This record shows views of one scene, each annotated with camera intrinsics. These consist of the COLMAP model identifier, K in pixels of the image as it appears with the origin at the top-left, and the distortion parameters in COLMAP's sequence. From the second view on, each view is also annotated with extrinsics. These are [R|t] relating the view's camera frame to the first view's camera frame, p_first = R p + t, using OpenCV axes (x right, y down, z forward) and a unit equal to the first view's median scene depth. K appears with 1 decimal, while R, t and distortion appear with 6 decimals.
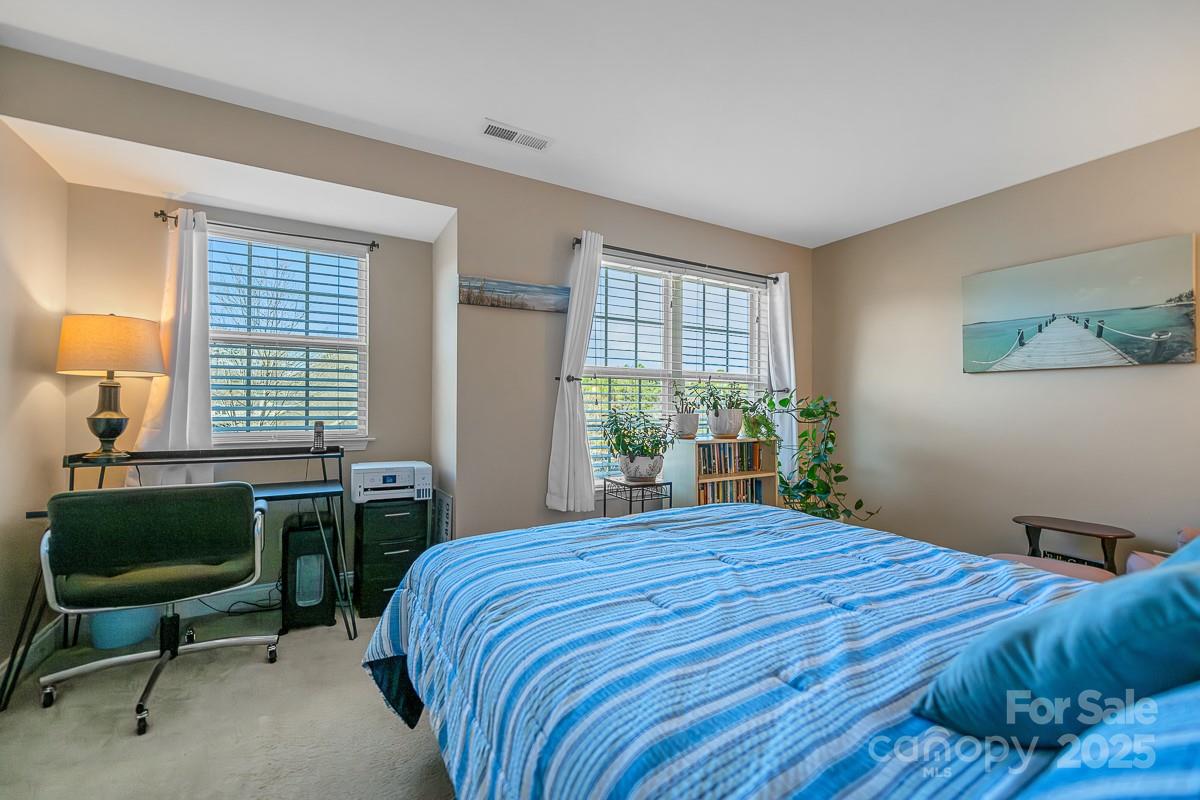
lens RADIAL K [[482.4, 0, 600.1], [0, 482.4, 404.8], [0, 0, 1]] dist [0.003929, 0.000087]
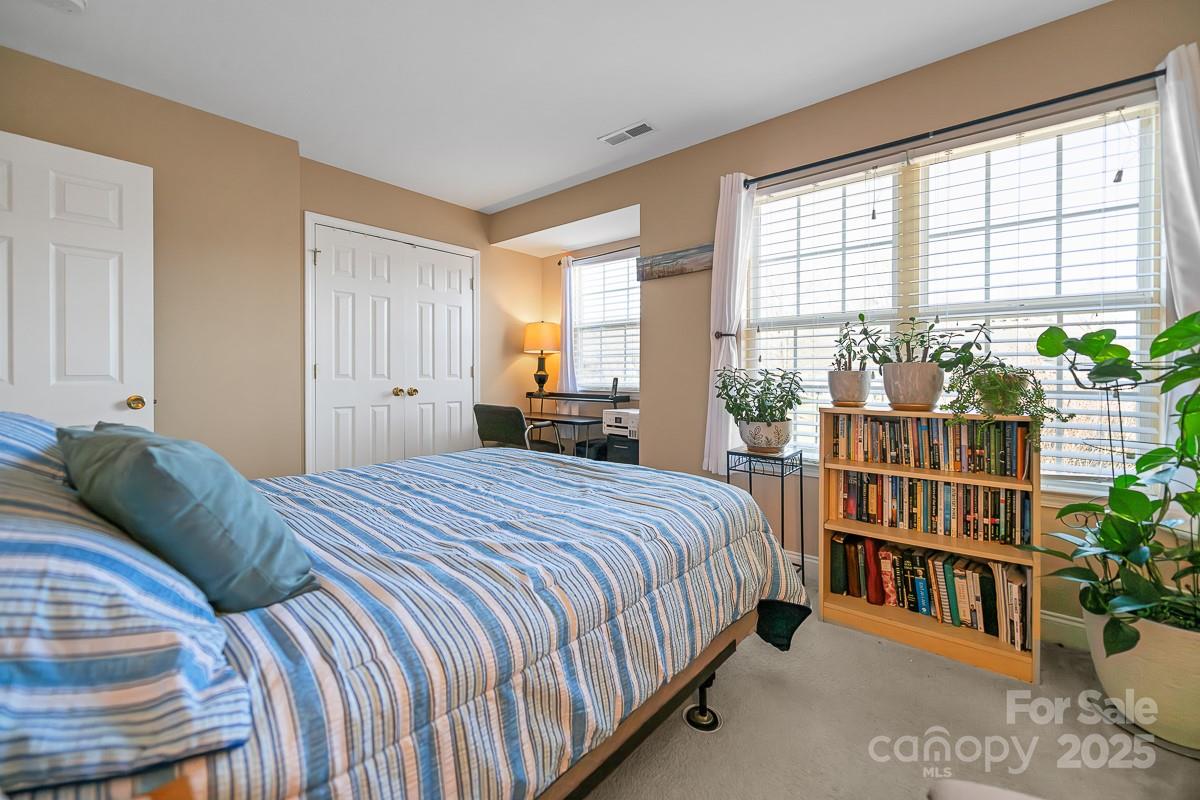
lens RADIAL K [[482.4, 0, 575.1], [0, 482.4, 374.5], [0, 0, 1]] dist [0.003929, 0.000087]
pose [[0.331474, 0.001004, -0.943464, 0.803702], [0.010482, 0.999934, 0.004747, 0.018236], [0.943406, -0.011462, 0.331442, 0.435223]]
